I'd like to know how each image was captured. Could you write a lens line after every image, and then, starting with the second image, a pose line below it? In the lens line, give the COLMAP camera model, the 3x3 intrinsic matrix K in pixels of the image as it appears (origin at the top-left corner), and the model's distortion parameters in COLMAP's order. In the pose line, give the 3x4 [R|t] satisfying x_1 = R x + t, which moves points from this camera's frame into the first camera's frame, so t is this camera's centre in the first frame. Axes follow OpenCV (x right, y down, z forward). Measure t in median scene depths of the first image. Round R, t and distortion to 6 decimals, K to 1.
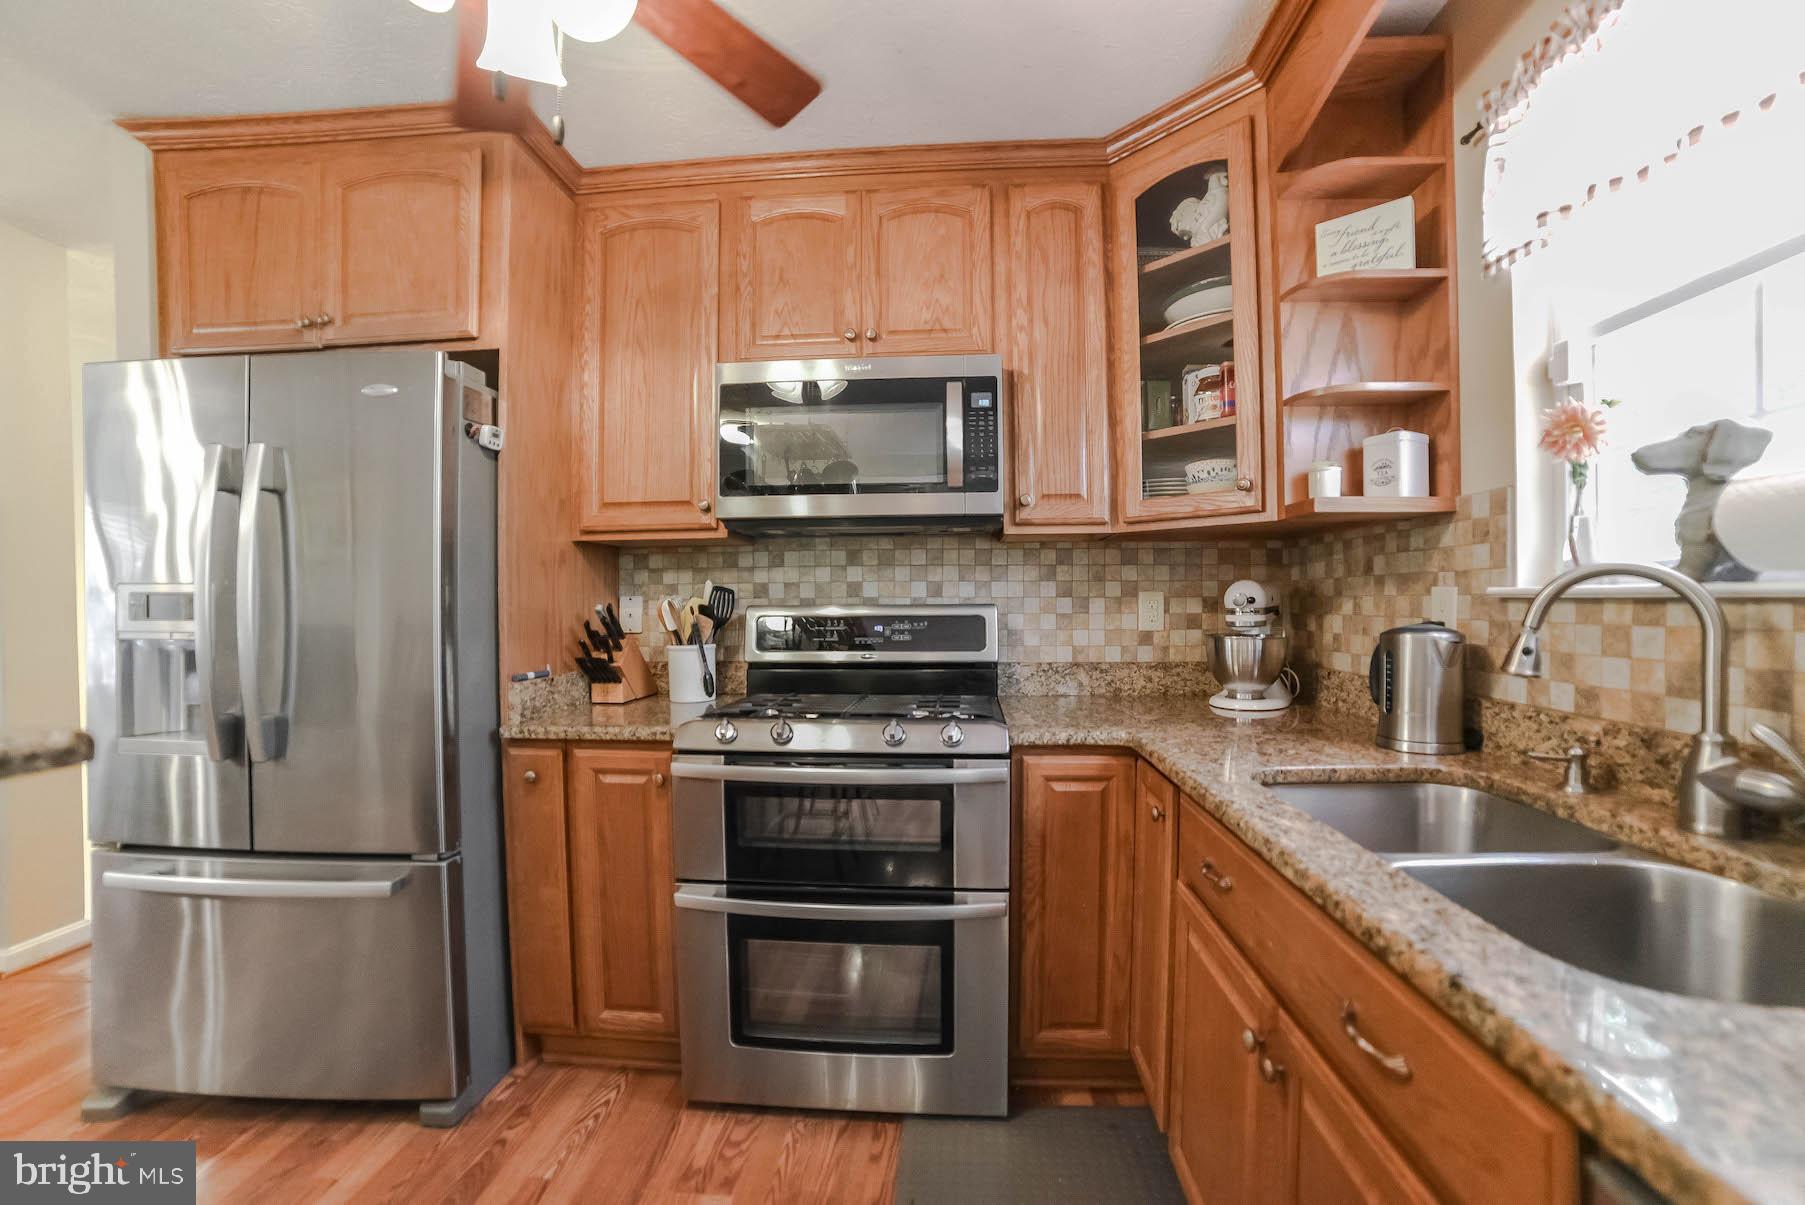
lens RADIAL K [[728.0, 0, 907.4], [0, 728.0, 614.2], [0, 0, 1]] dist [-0.103205, 0.036721]
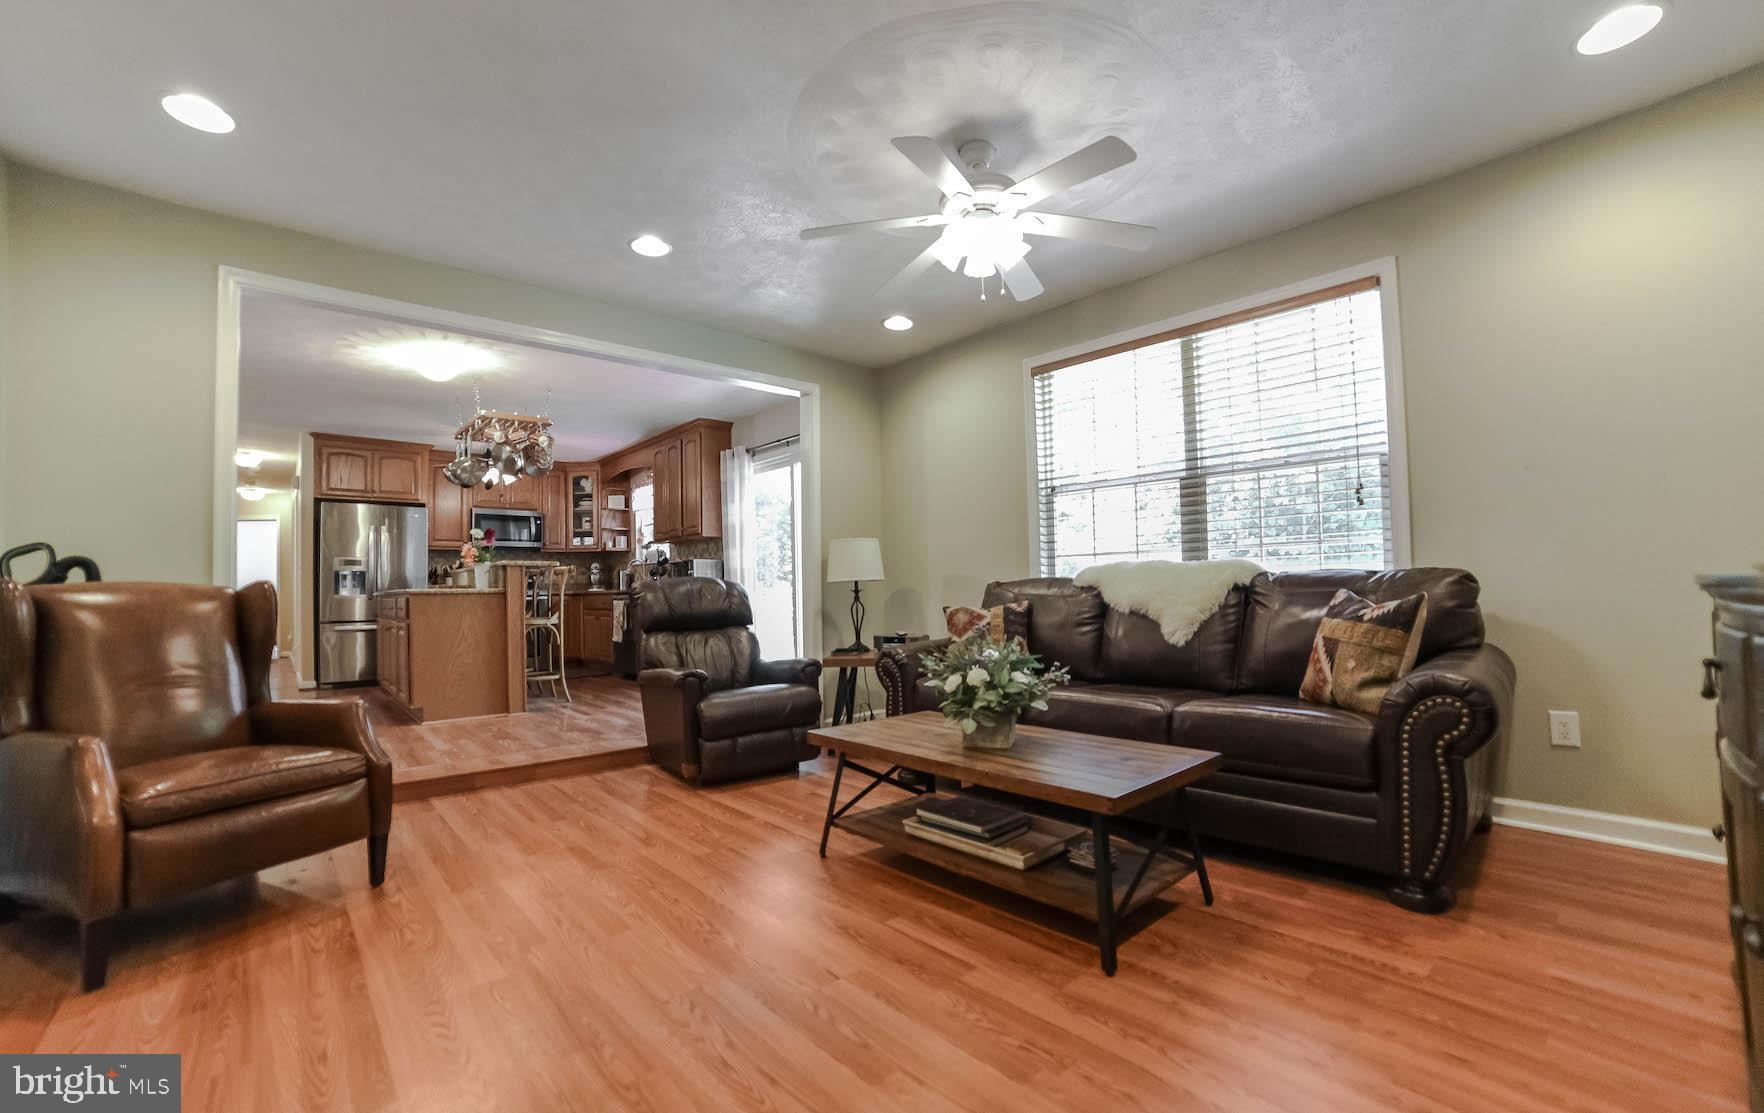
lens RADIAL K [[743.7, 0, 885.3], [0, 743.7, 576.2], [0, 0, 1]] dist [-0.044741, 0.000064]
pose [[0.711092, 0.009310, 0.703037, -1.782366], [0.025128, 0.998937, -0.038644, 0.310895], [-0.702650, 0.045146, 0.710102, -4.261326]]
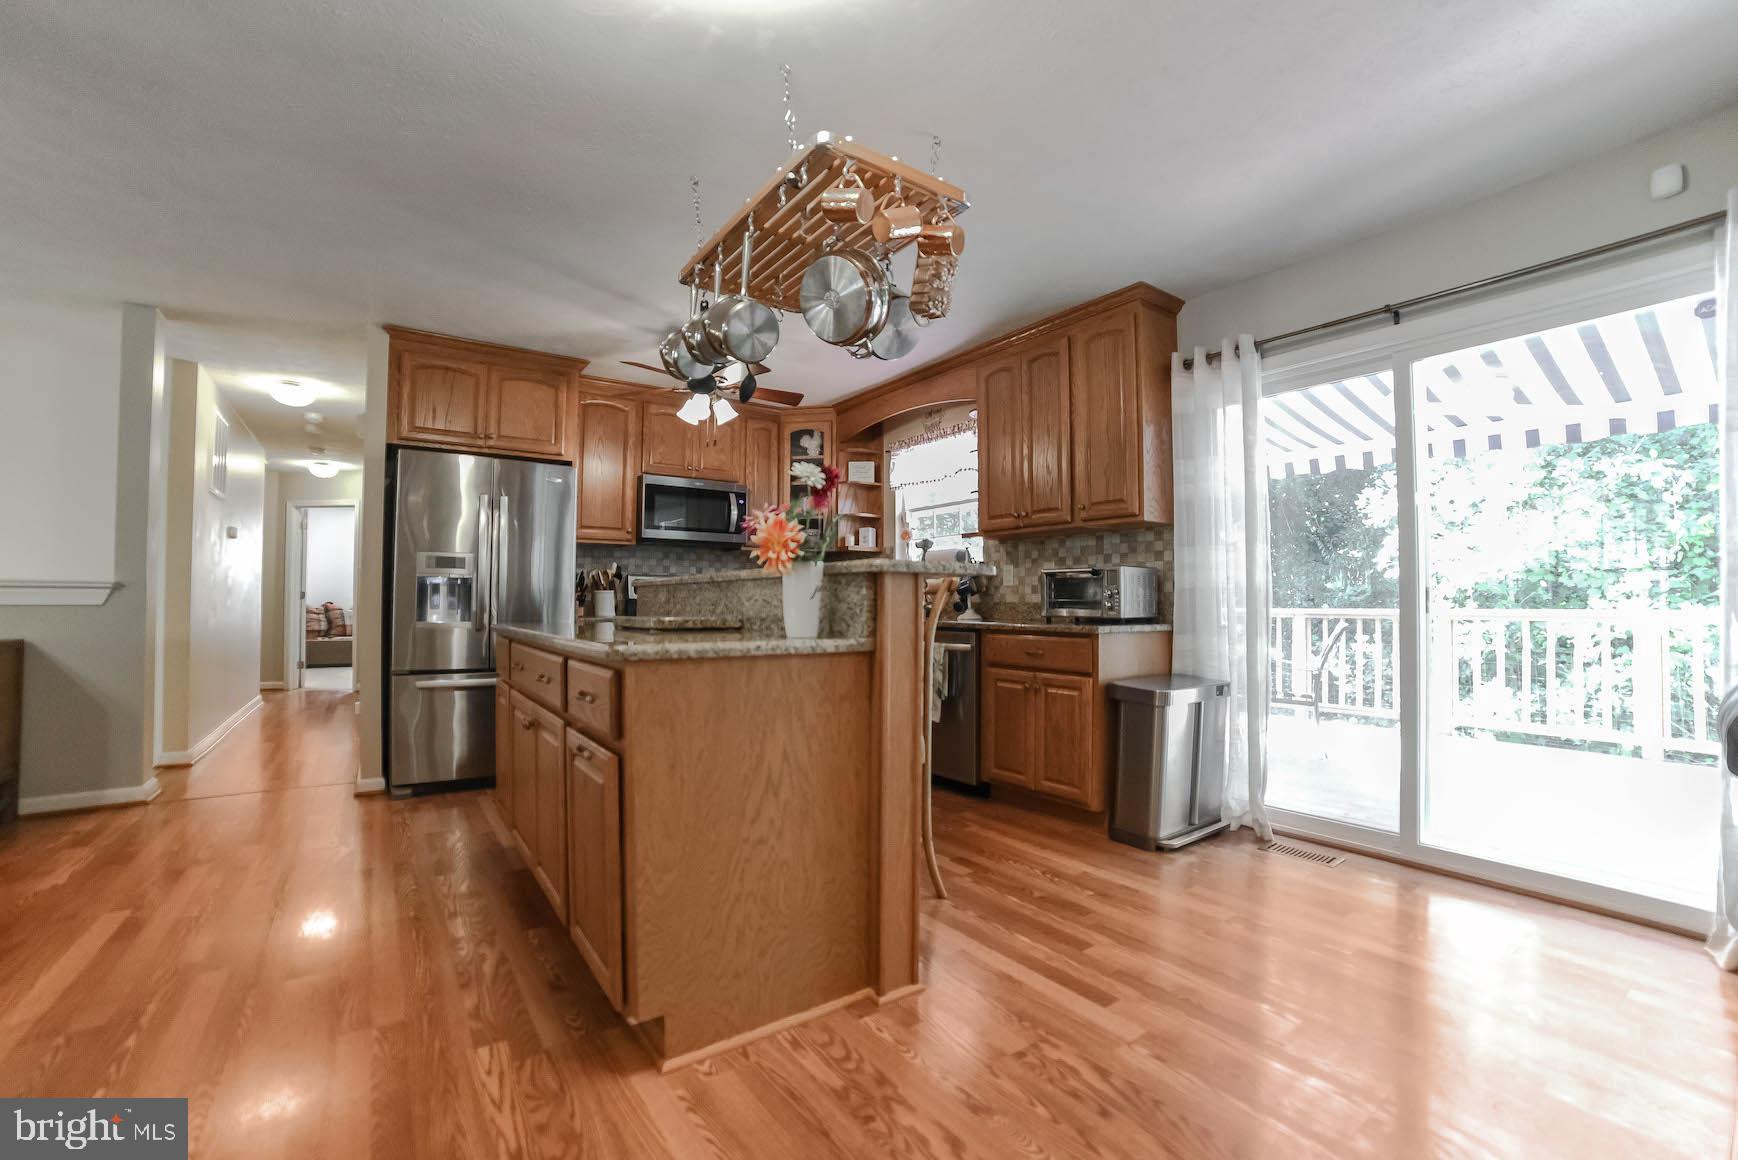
lens RADIAL K [[734.8, 0, 891.1], [0, 734.8, 589.5], [0, 0, 1]] dist [-0.095834, 0.029694]
pose [[0.761479, 0.021890, 0.647820, -1.403013], [0.003430, 0.999280, -0.037797, 0.163759], [-0.648180, 0.031003, 0.760856, -1.649765]]
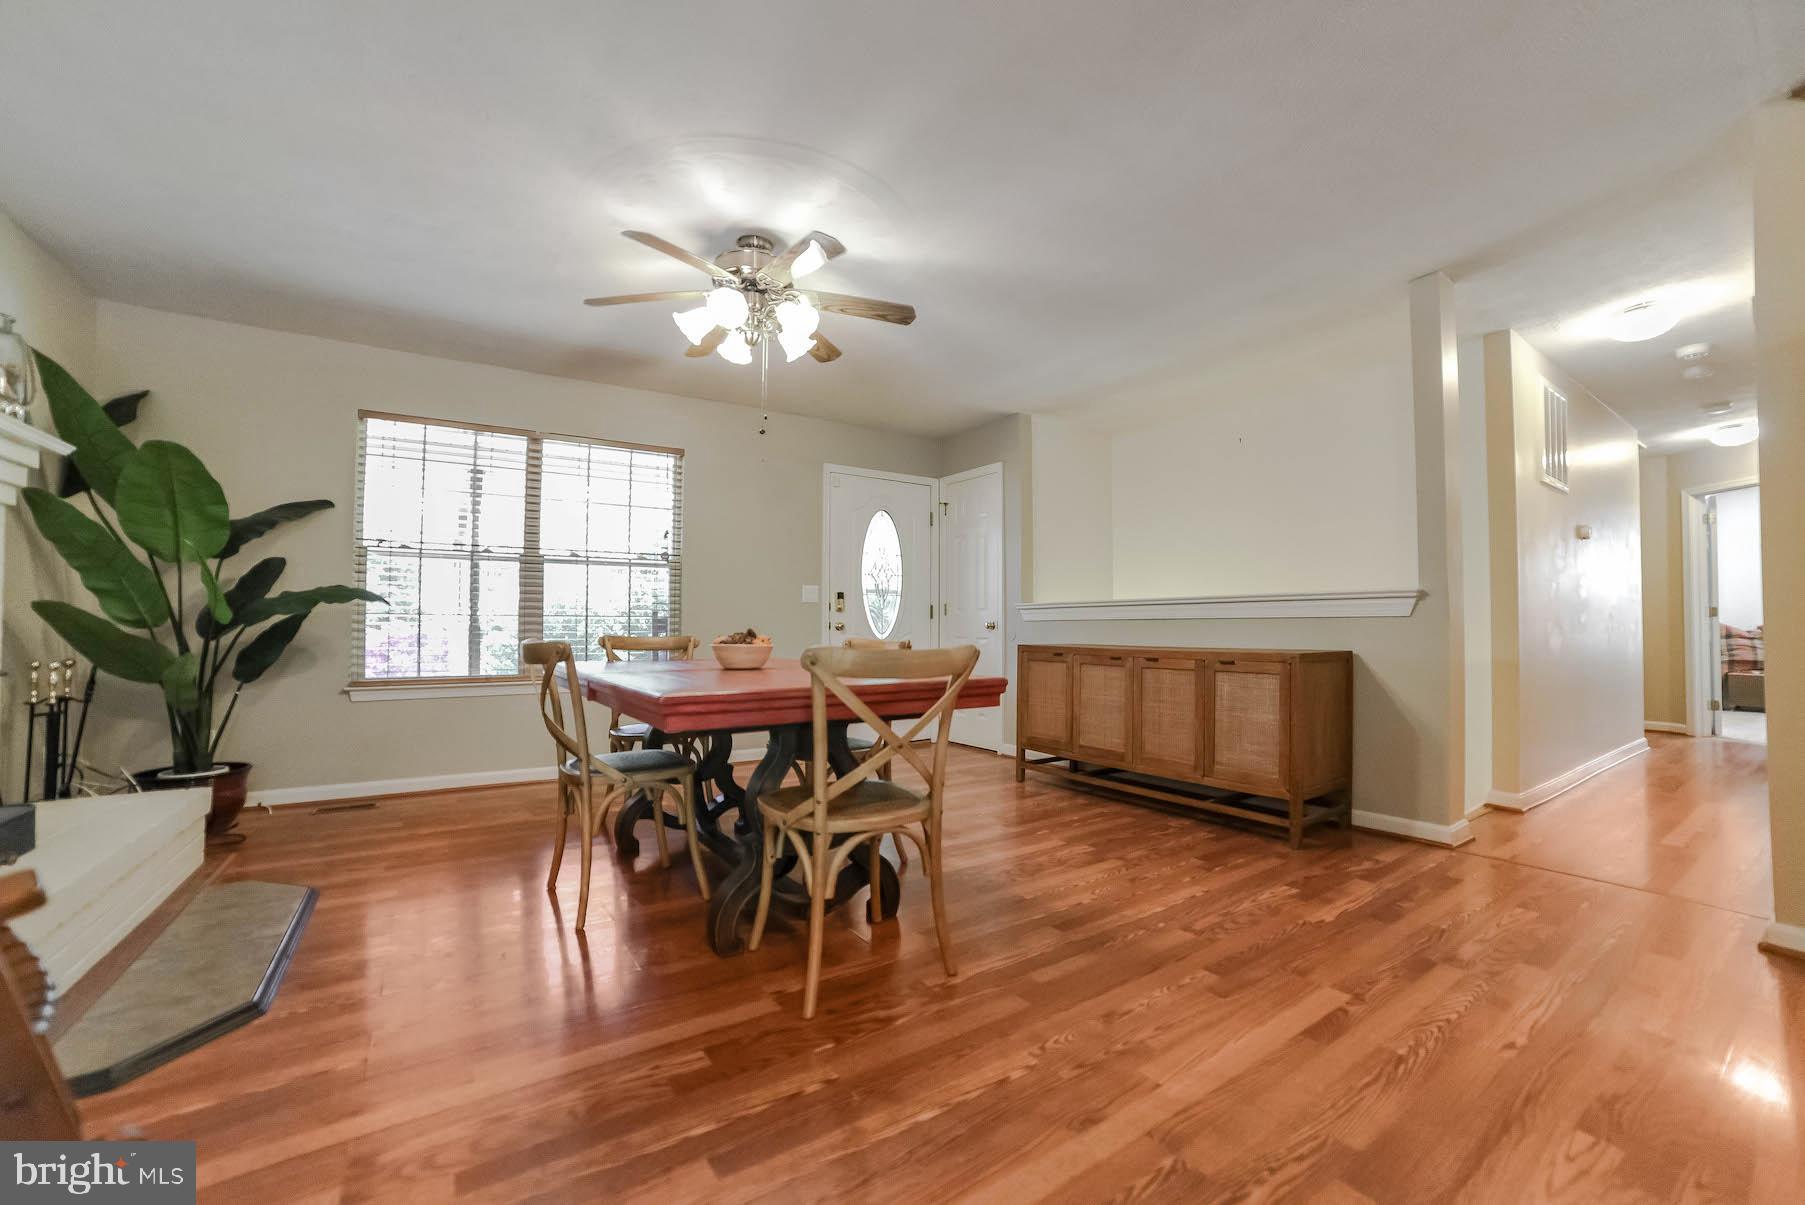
lens RADIAL K [[728.0, 0, 907.4], [0, 728.0, 614.2], [0, 0, 1]] dist [-0.103205, 0.036721]
pose [[0.623451, -0.005154, -0.781845, -1.259110], [-0.022691, 0.999438, -0.024682, 0.196034], [0.781533, 0.033129, 0.622984, -0.838877]]
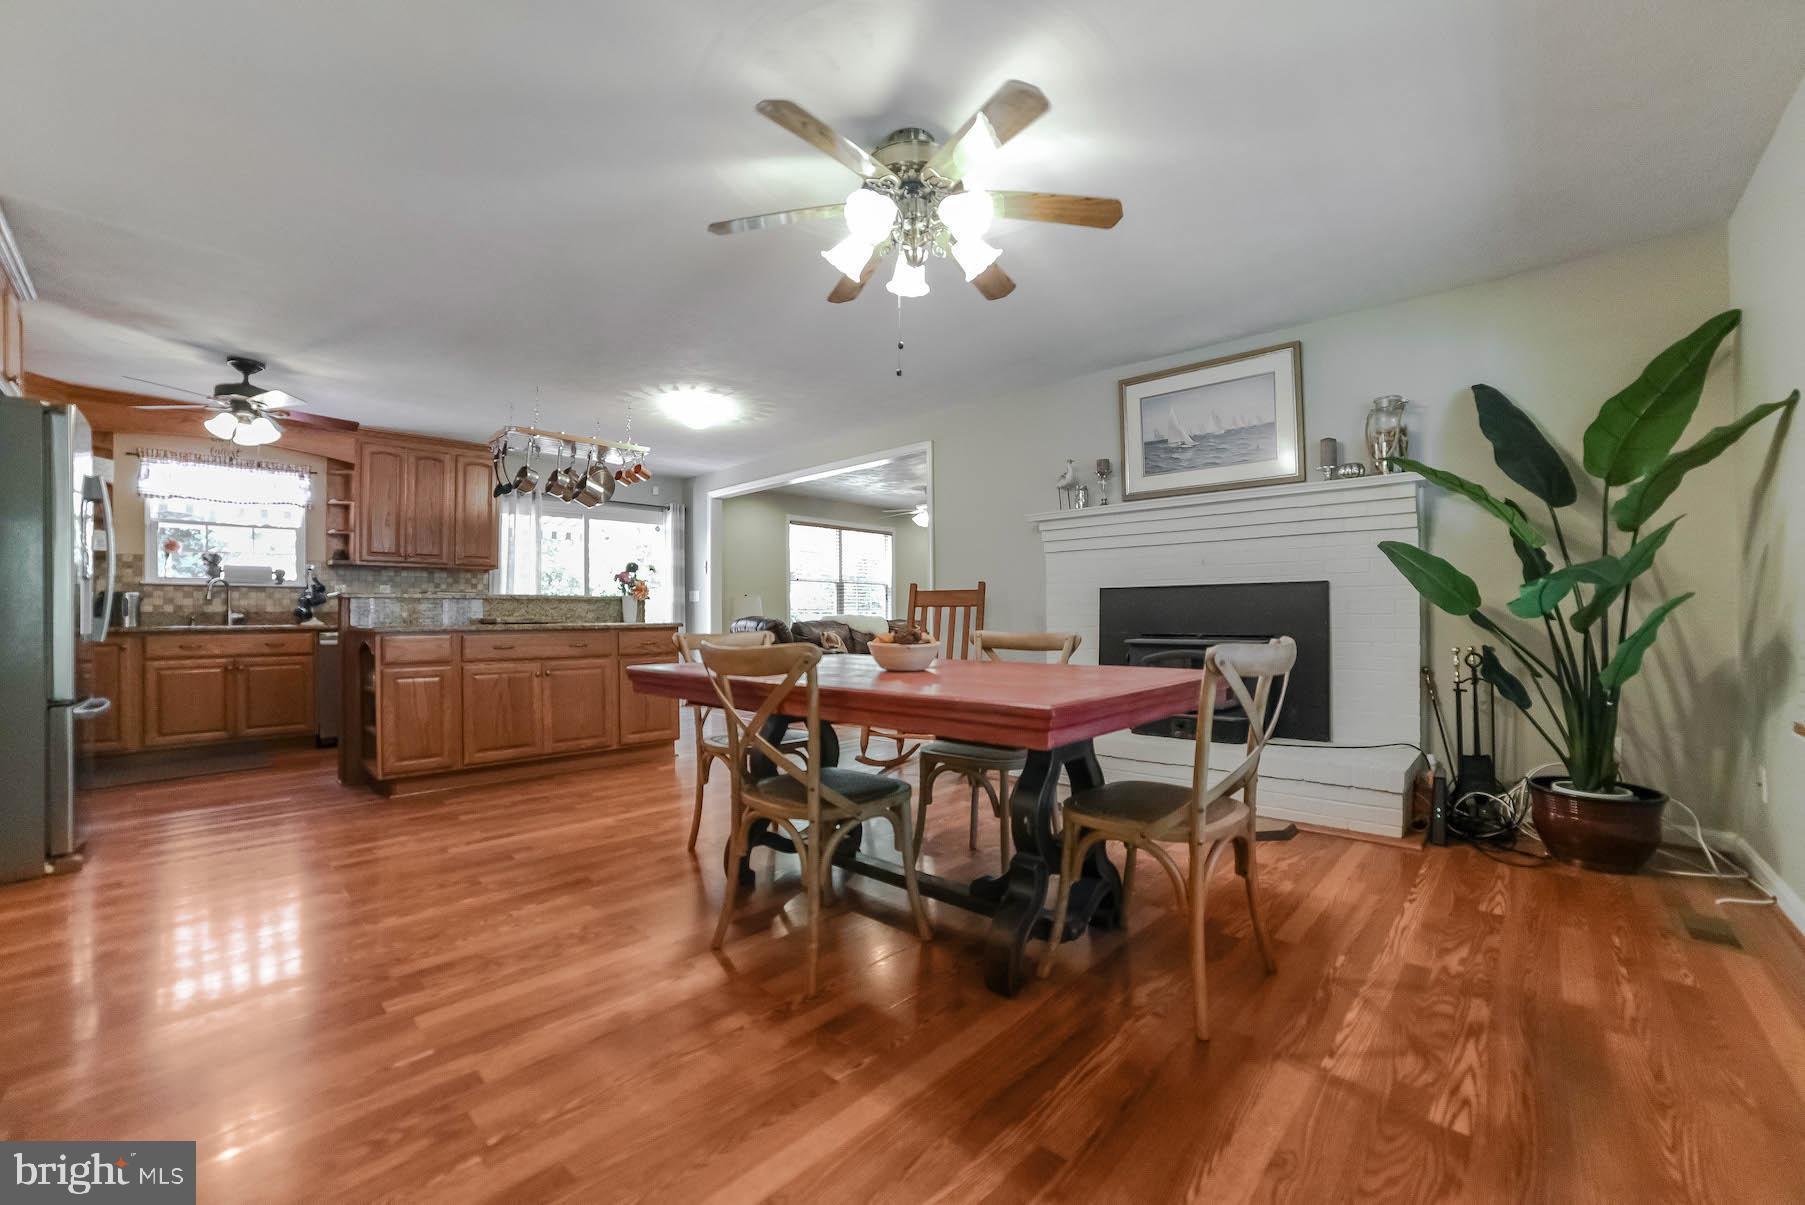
lens RADIAL K [[728.0, 0, 907.4], [0, 728.0, 614.2], [0, 0, 1]] dist [-0.103205, 0.036721]
pose [[-0.780901, 0.014919, 0.624477, -3.674871], [0.025106, 0.999657, 0.007512, 0.168310], [-0.624150, 0.021544, -0.781007, 1.010527]]
